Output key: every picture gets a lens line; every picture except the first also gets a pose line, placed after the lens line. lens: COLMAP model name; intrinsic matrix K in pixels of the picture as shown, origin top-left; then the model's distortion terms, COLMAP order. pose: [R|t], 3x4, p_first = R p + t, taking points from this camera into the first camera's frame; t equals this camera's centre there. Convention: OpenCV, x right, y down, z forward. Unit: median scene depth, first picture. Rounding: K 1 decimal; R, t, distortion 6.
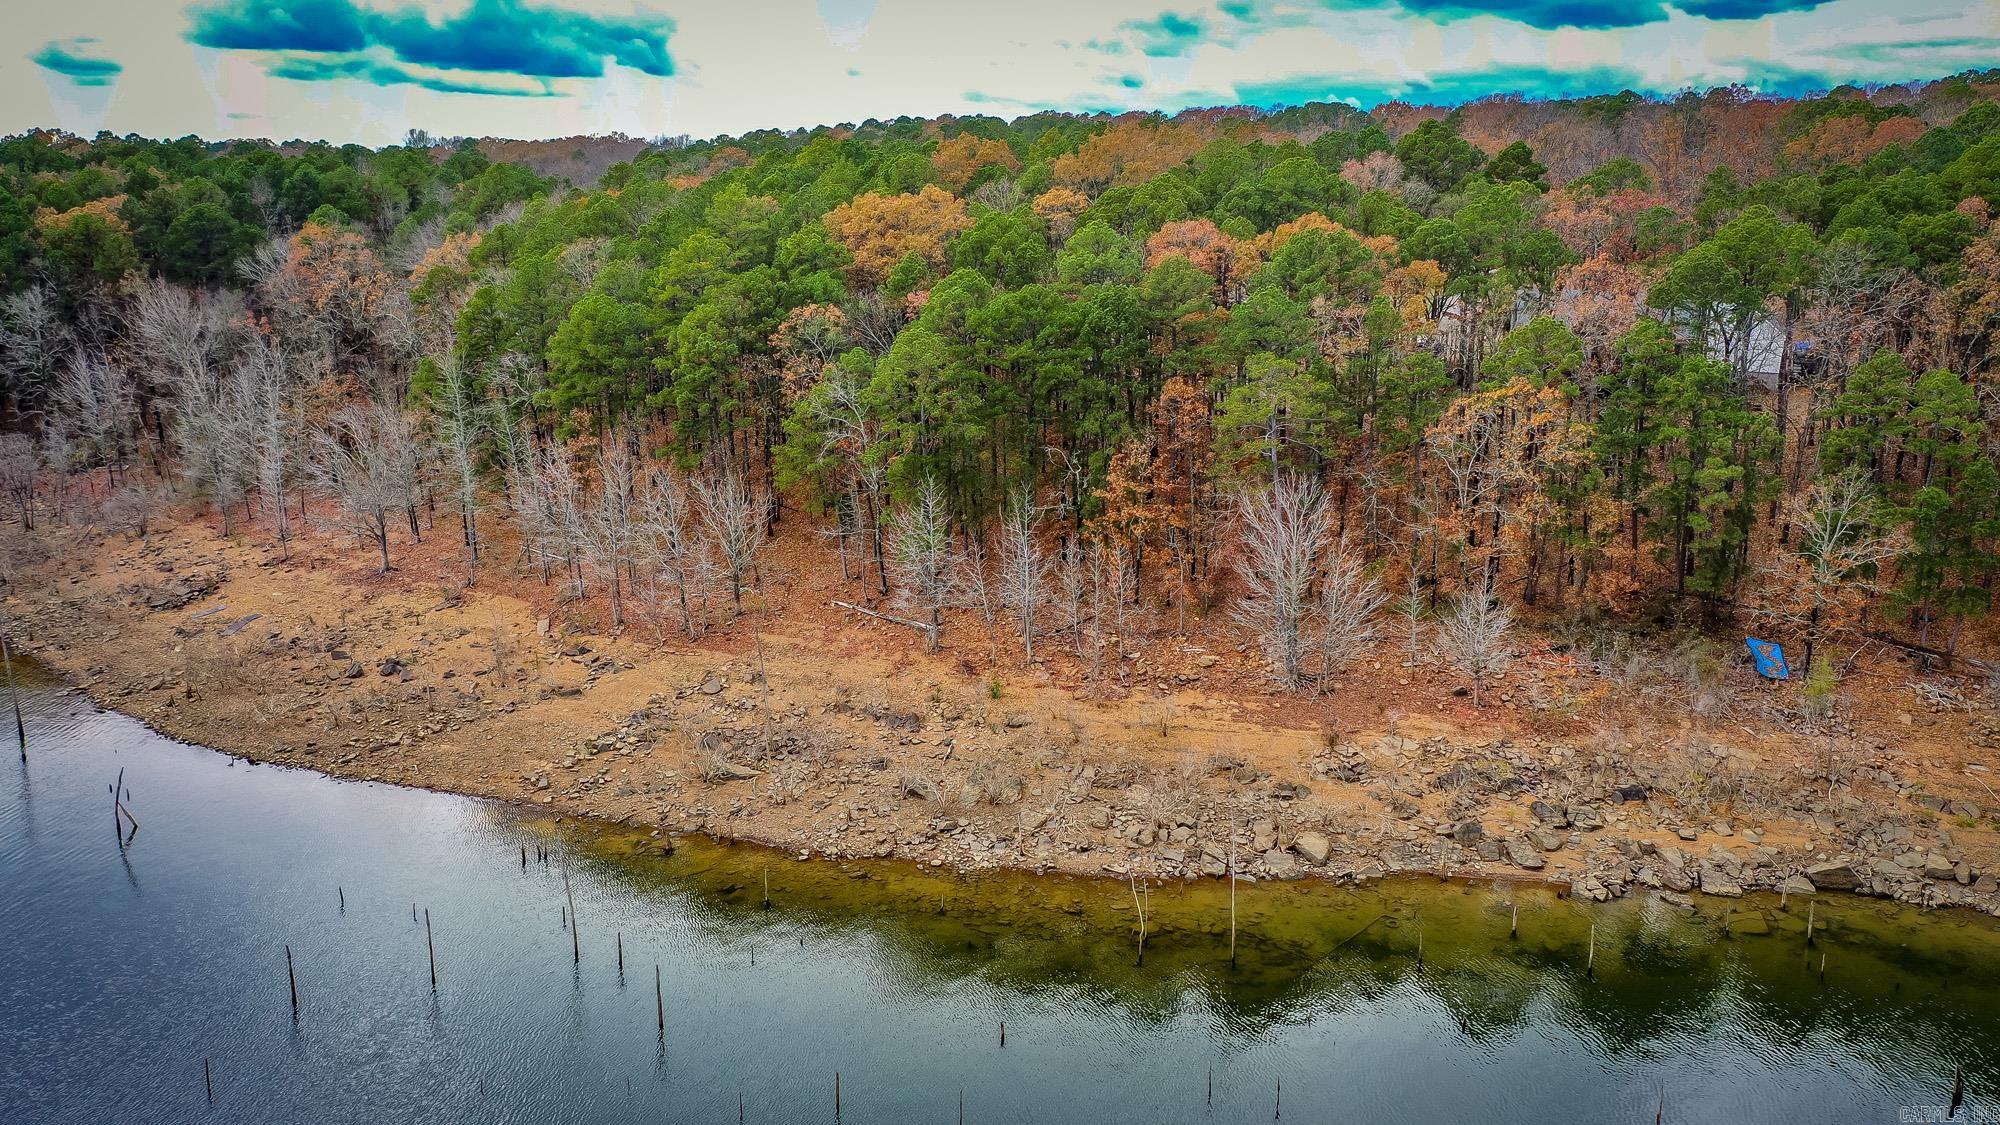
lens RADIAL K [[1550.3, 0, 1006.7], [0, 1550.3, 632.3], [0, 0, 1]] dist [-0.001276, 0.013452]
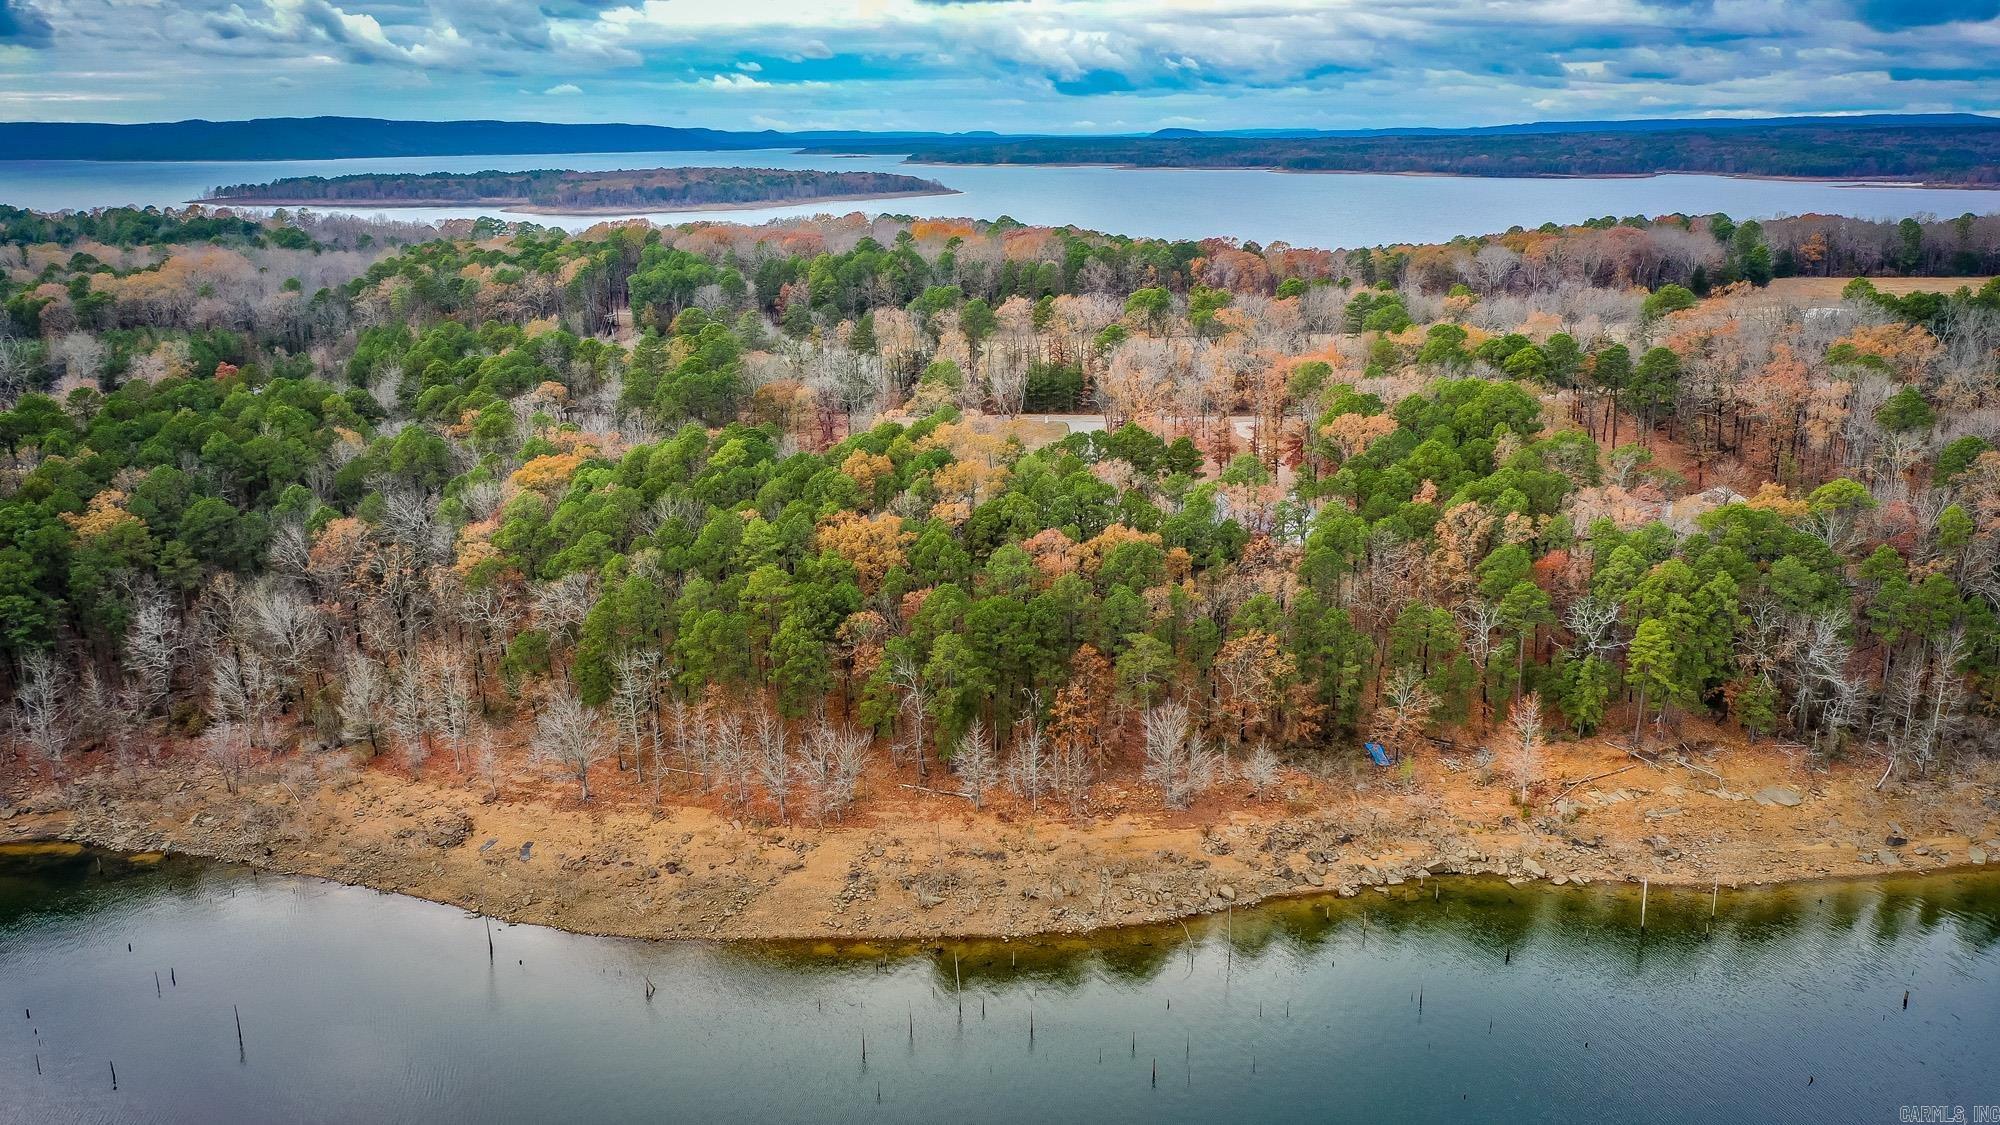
lens RADIAL K [[1550.3, 0, 1000.2], [0, 1550.3, 562.5], [0, 0, 1]] dist [-0.001276, 0.013452]
pose [[0.938054, -0.101006, 0.331441, -0.674996], [0.107578, 0.994196, -0.001490, -0.306459], [-0.329366, 0.037054, 0.943475, -0.830228]]
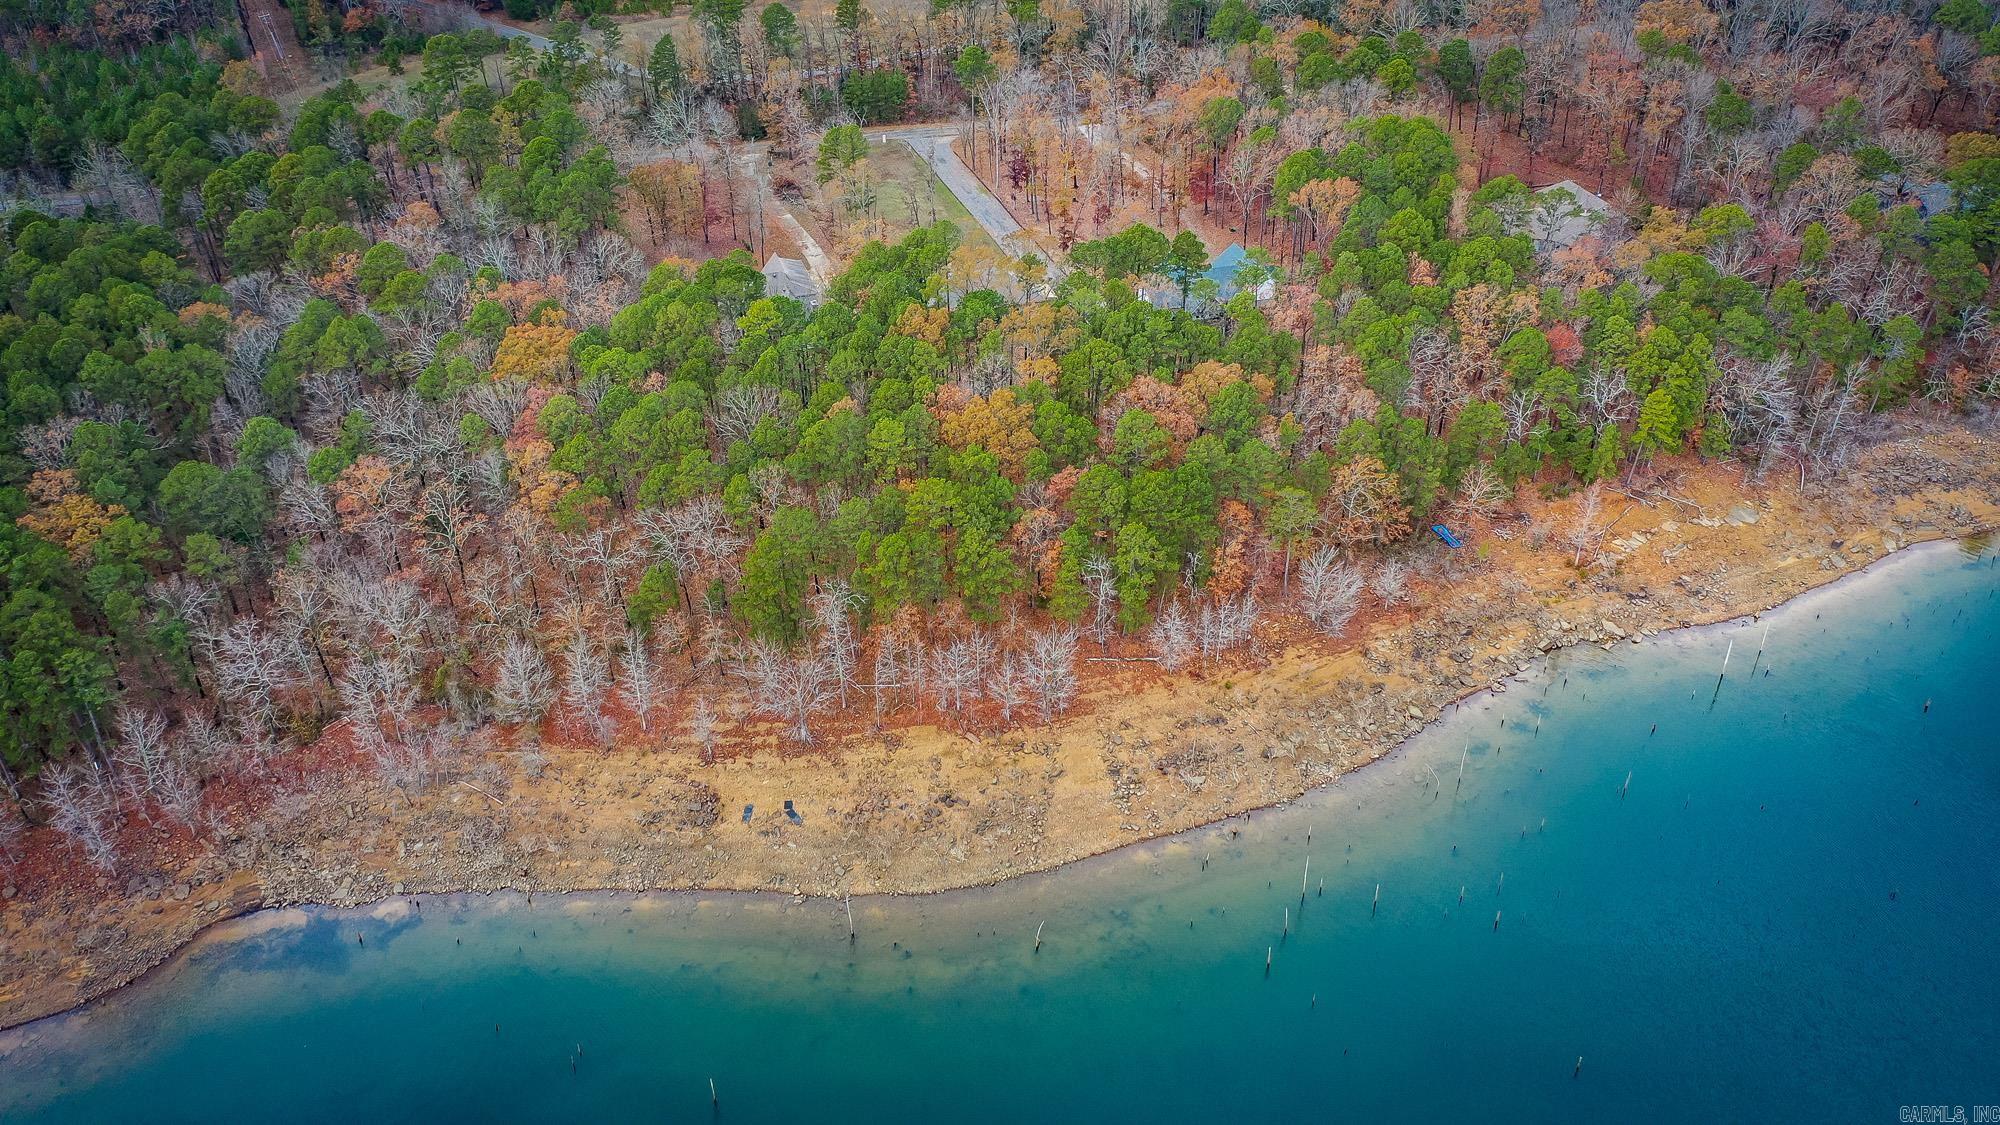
lens RADIAL K [[1550.3, 0, 995.7], [0, 1550.3, 559.7], [0, 0, 1]] dist [-0.001276, 0.013452]
pose [[0.764547, -0.363395, 0.532365, -1.381718], [0.199863, 0.918870, 0.340195, -0.949944], [-0.612799, -0.153695, 0.775148, -0.428779]]
